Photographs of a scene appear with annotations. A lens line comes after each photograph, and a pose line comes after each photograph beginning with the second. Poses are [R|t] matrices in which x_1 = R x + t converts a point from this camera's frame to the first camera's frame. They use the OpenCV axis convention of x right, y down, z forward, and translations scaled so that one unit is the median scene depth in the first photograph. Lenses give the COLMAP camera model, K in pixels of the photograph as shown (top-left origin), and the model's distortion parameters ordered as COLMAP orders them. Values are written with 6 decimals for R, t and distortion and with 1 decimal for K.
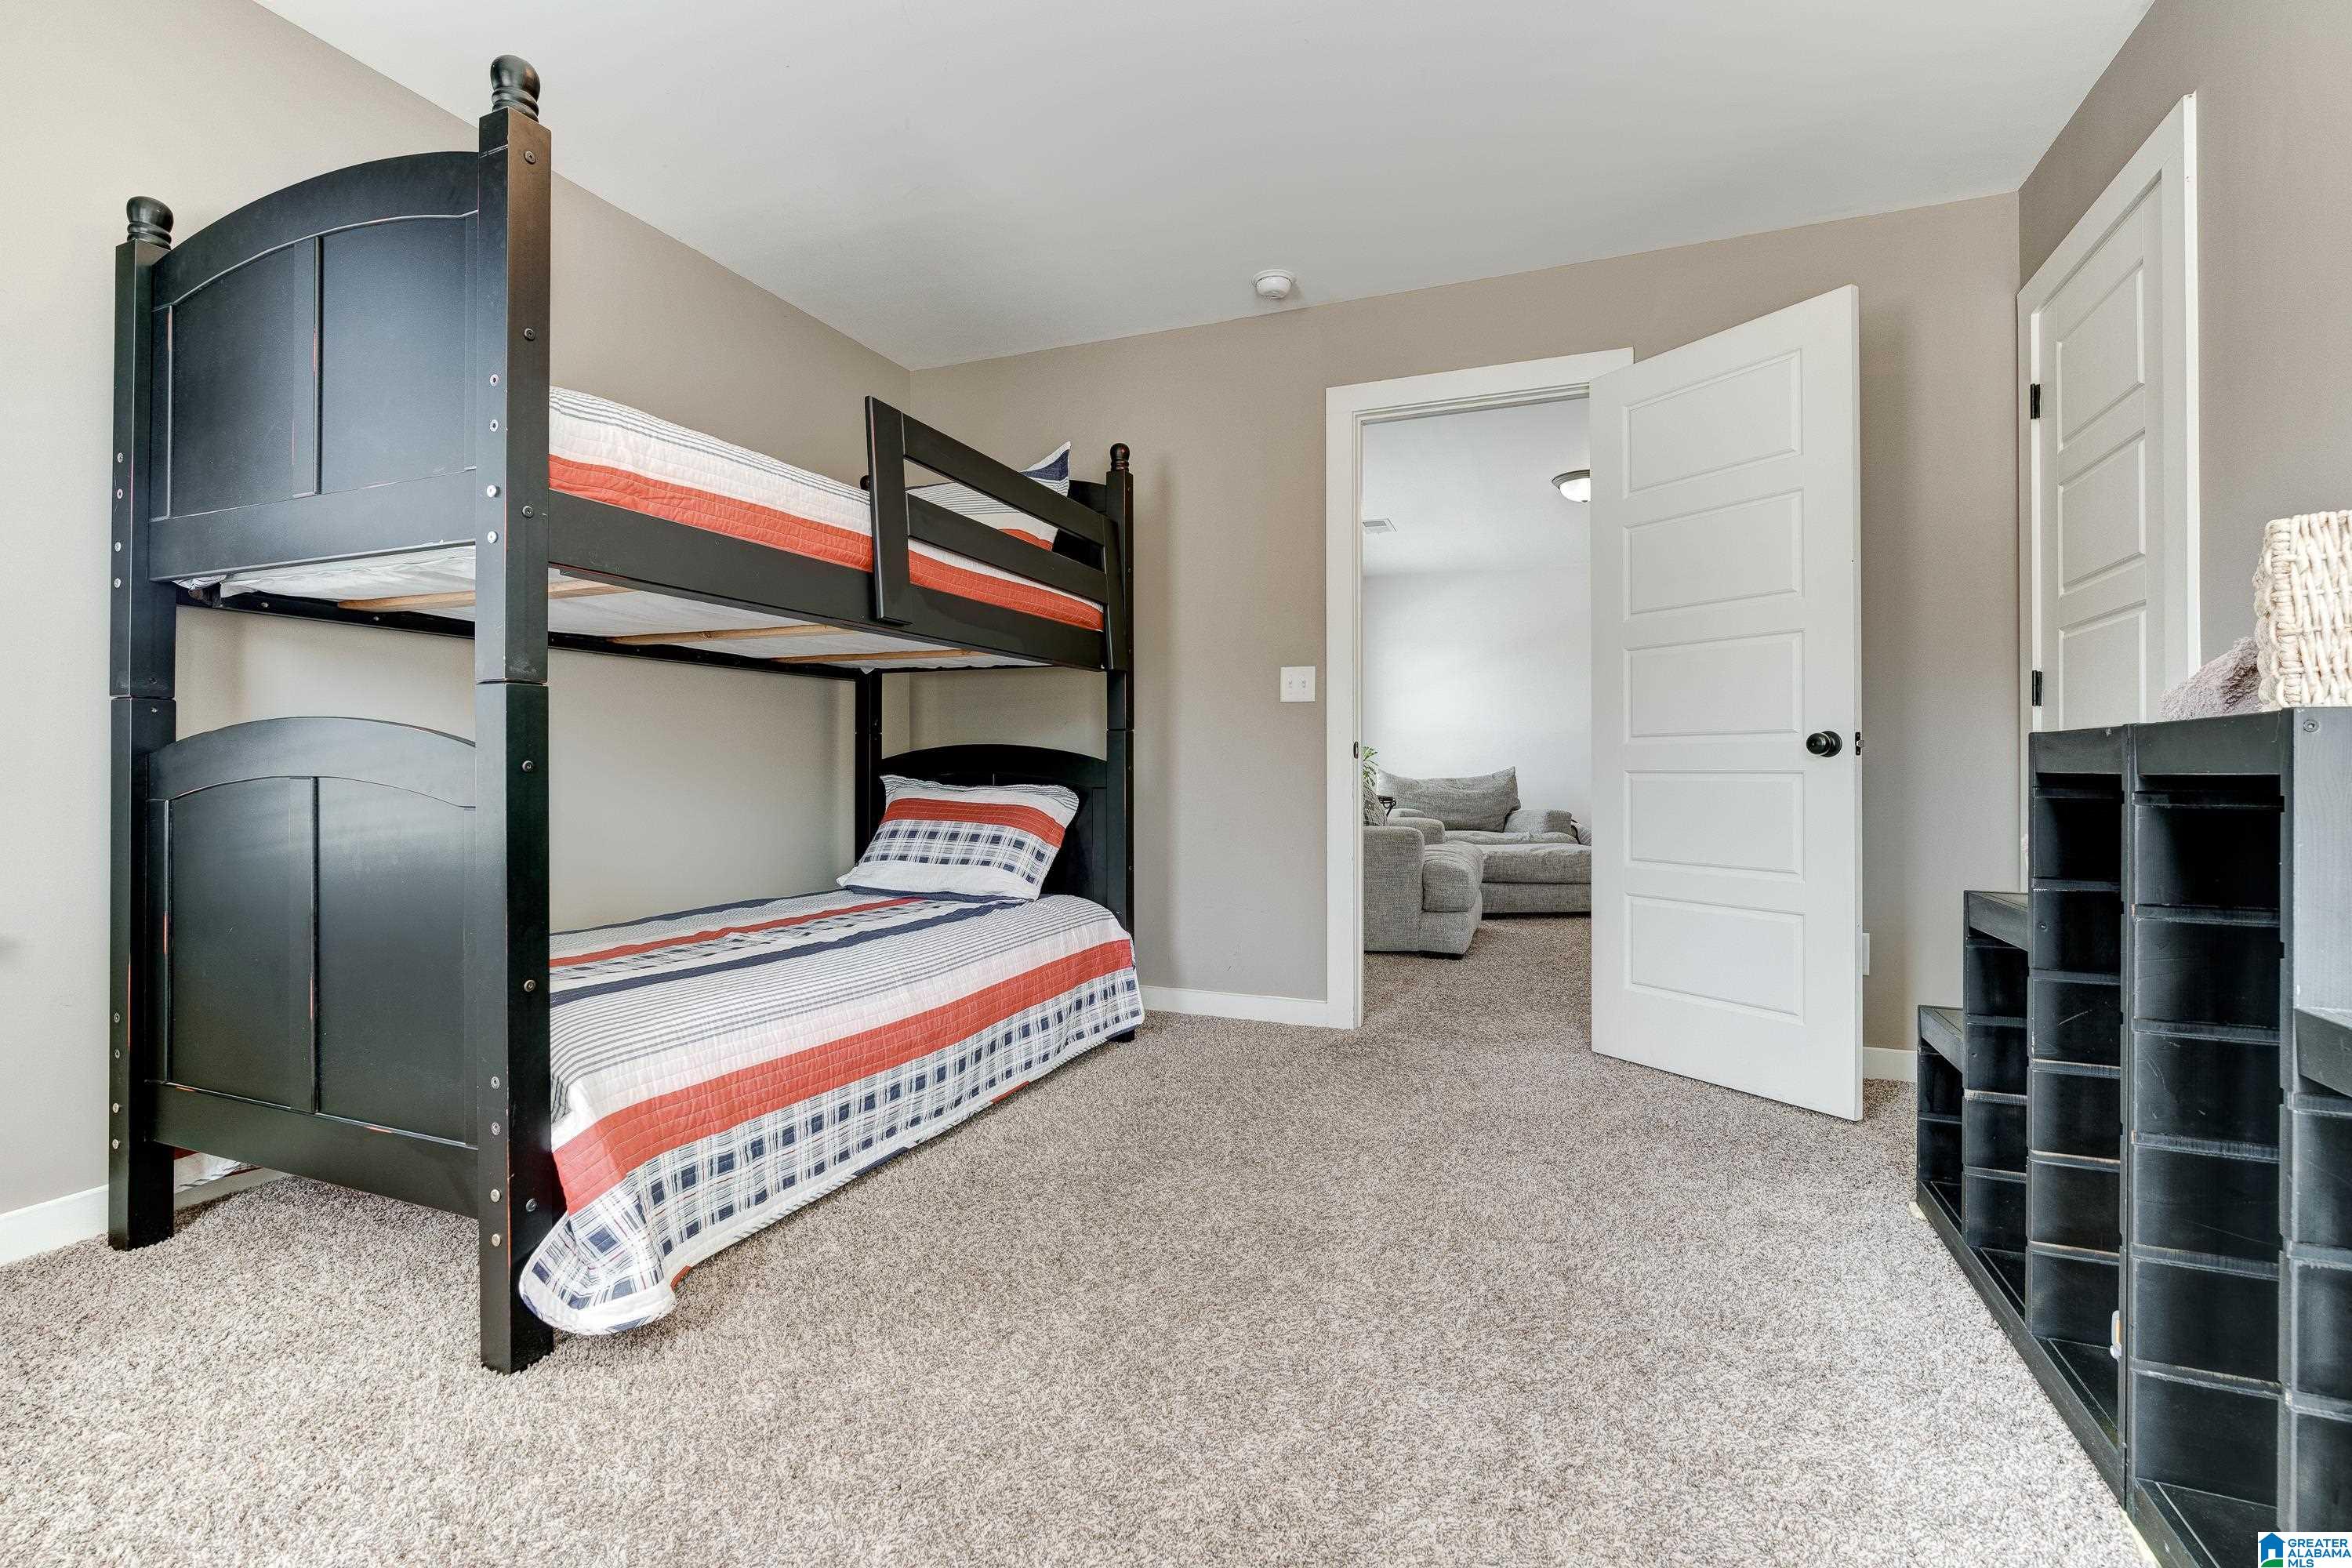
lens RADIAL K [[1069.3, 0, 1184.1], [0, 1069.3, 782.1], [0, 0, 1]] dist [-0.008702, 0.000661]
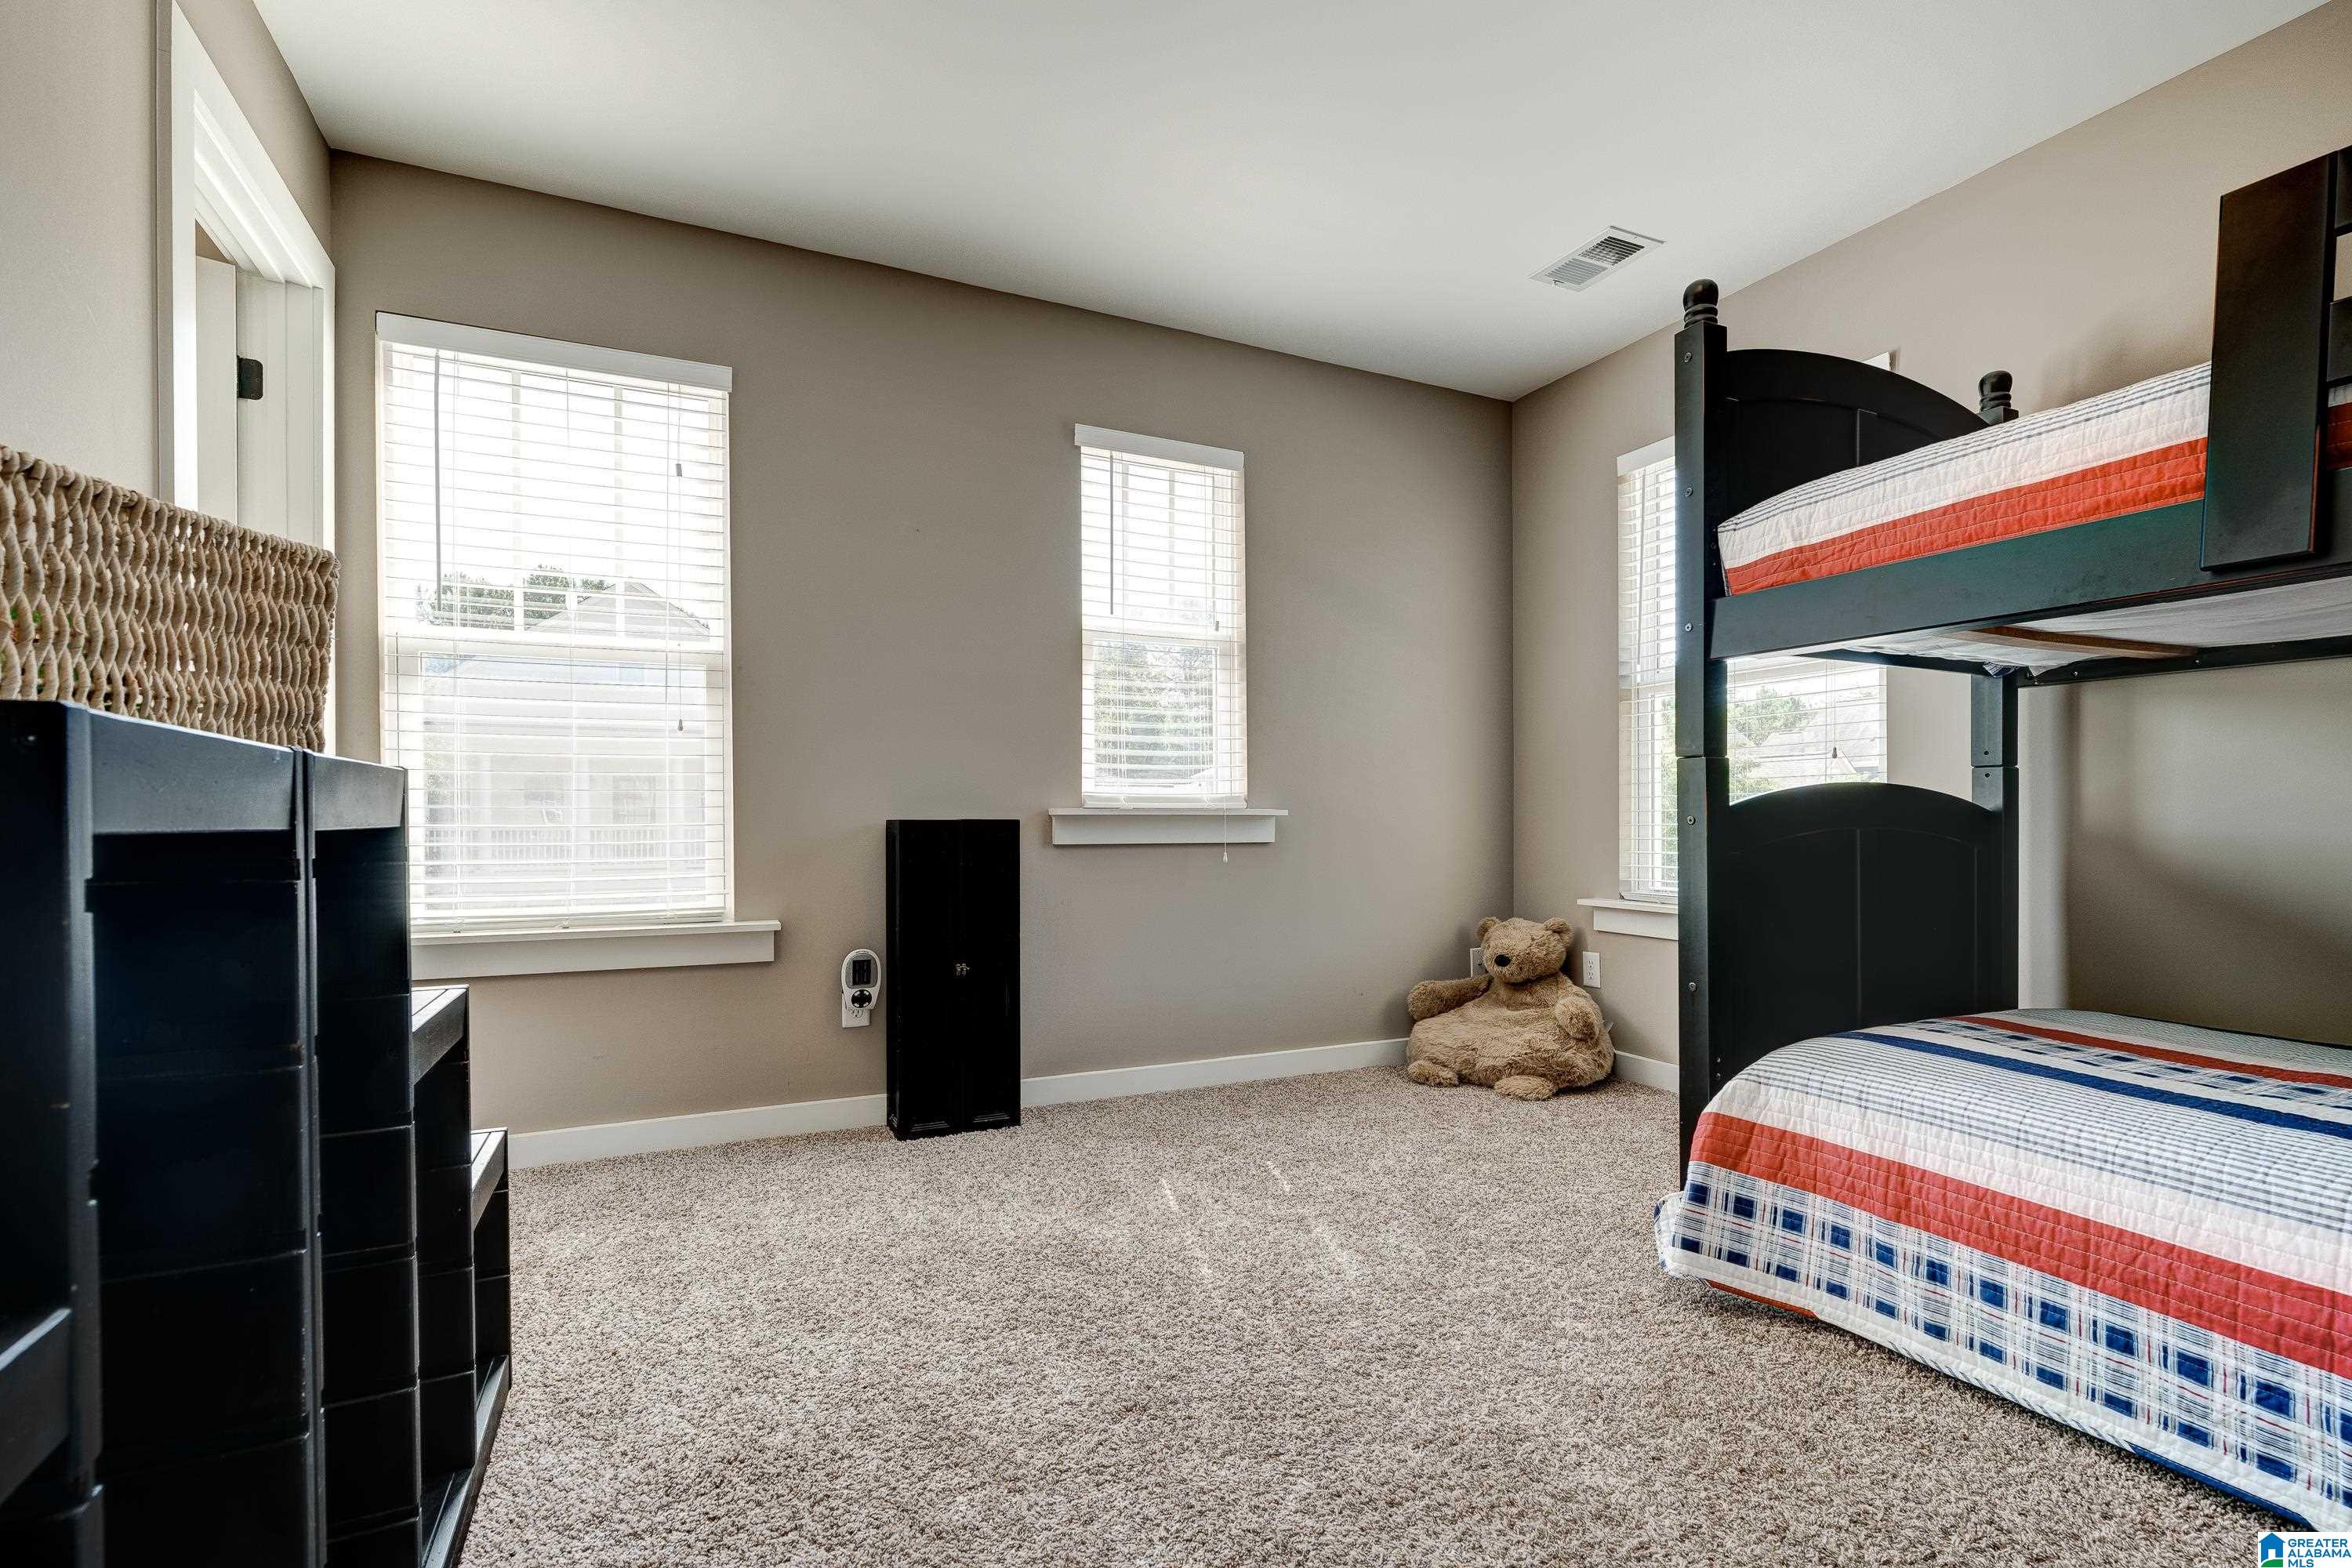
lens RADIAL K [[1069.3, 0, 1181.7], [0, 1069.3, 797.7], [0, 0, 1]] dist [-0.008702, 0.000661]
pose [[-0.671611, 0.002146, -0.740901, 0.592301], [0.009418, 0.999940, -0.005641, -0.031516], [0.740844, -0.010766, -0.671590, 1.068678]]
